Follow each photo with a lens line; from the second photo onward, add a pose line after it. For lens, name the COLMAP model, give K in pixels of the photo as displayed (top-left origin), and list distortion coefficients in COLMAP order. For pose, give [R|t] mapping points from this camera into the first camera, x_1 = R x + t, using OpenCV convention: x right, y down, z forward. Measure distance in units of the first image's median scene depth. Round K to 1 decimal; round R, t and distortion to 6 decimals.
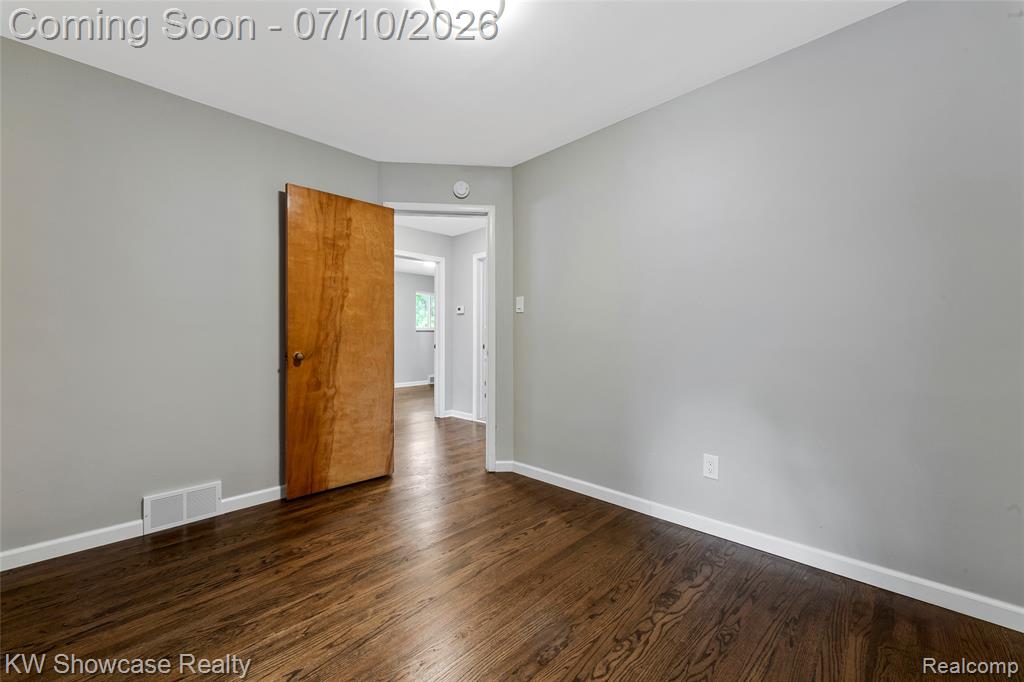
lens RADIAL K [[405.9, 0, 513.7], [0, 405.9, 334.0], [0, 0, 1]] dist [0.009968, 0.000037]
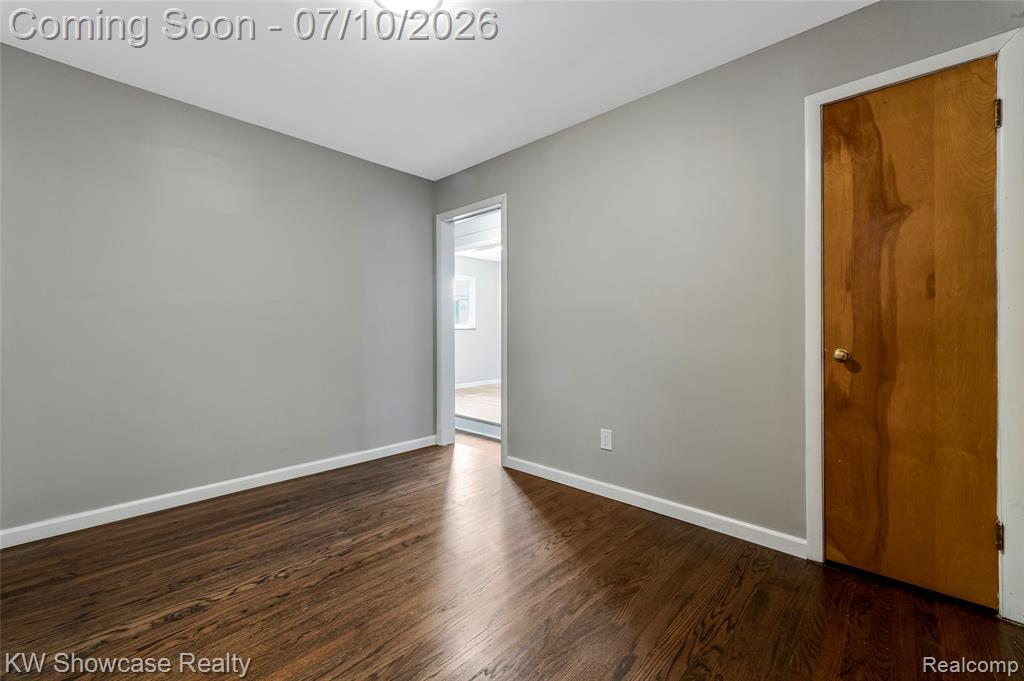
lens RADIAL K [[405.9, 0, 513.7], [0, 405.9, 333.5], [0, 0, 1]] dist [0.009968, 0.000037]
pose [[-0.999809, 0.003518, -0.019201, -0.354205], [0.003569, 0.999990, -0.002608, 0.031928], [0.019192, -0.002676, -0.999812, 1.970118]]
